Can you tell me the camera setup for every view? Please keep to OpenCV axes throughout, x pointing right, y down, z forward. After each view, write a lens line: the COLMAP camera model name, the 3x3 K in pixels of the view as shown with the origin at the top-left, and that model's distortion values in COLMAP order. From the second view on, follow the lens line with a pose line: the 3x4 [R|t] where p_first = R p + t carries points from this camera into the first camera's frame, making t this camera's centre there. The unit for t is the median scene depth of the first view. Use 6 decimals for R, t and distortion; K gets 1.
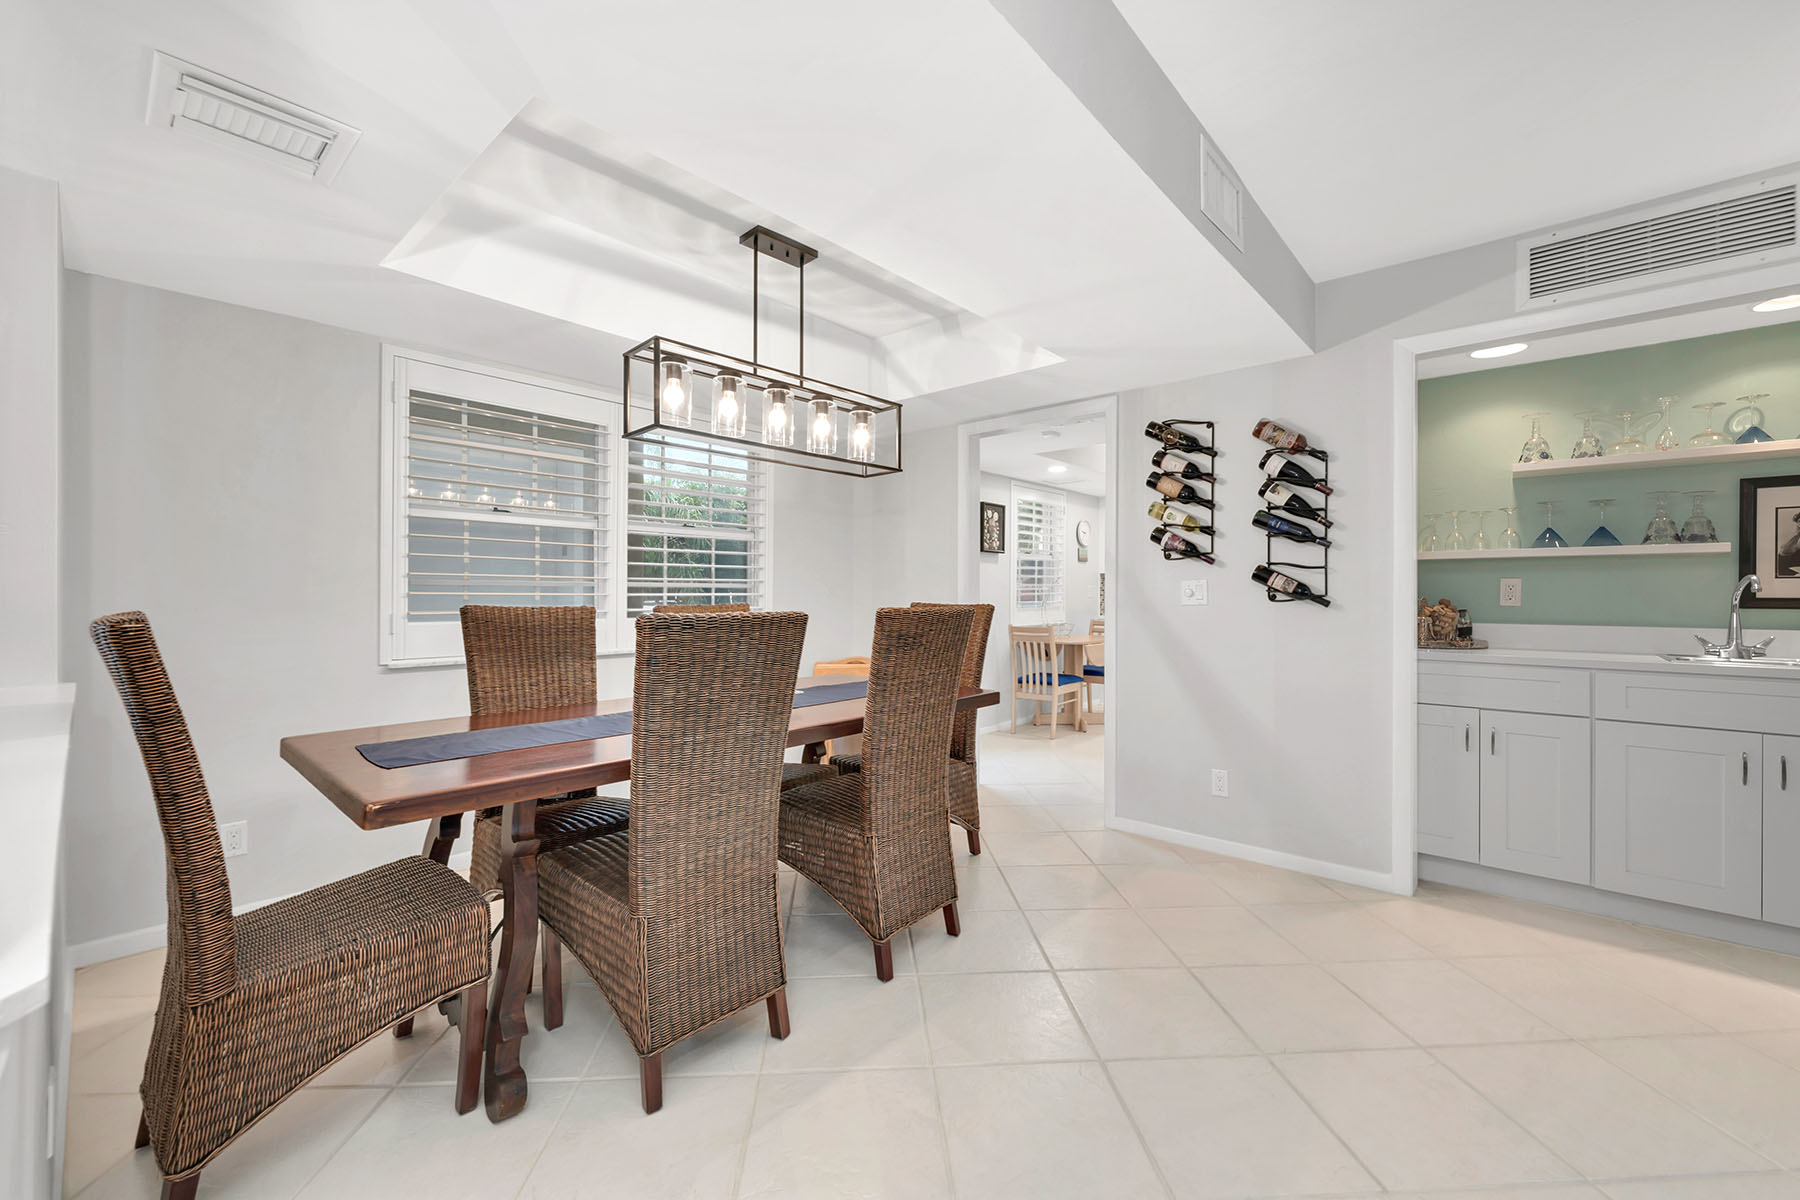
lens RADIAL K [[715.8, 0, 897.3], [0, 715.8, 595.7], [0, 0, 1]] dist [-0.001622, -0.000303]
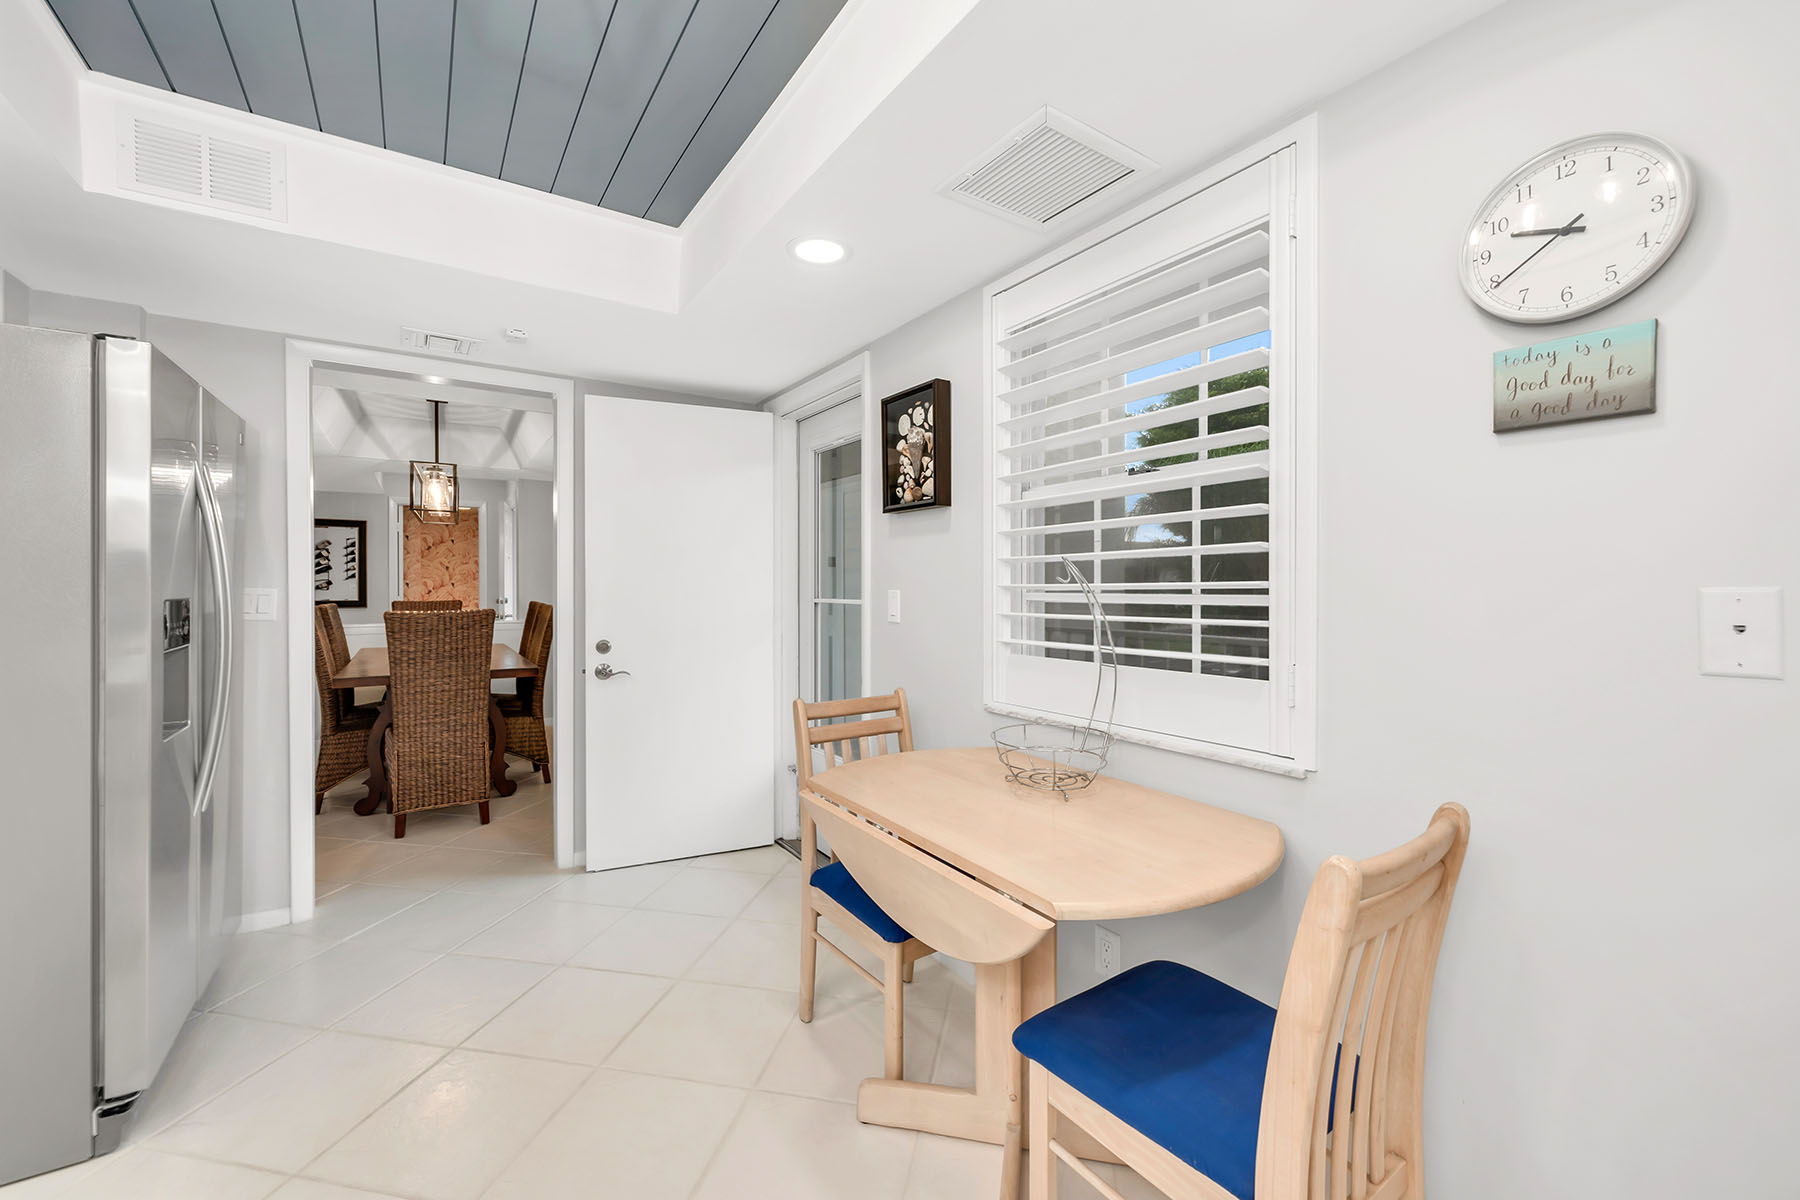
lens RADIAL K [[715.8, 0, 897.3], [0, 715.8, 595.7], [0, 0, 1]] dist [-0.001622, -0.000303]
pose [[-0.251910, 0.001768, -0.967749, 1.004791], [-0.012146, 0.999914, 0.004988, -0.025185], [0.967674, 0.013011, -0.251867, 2.086790]]
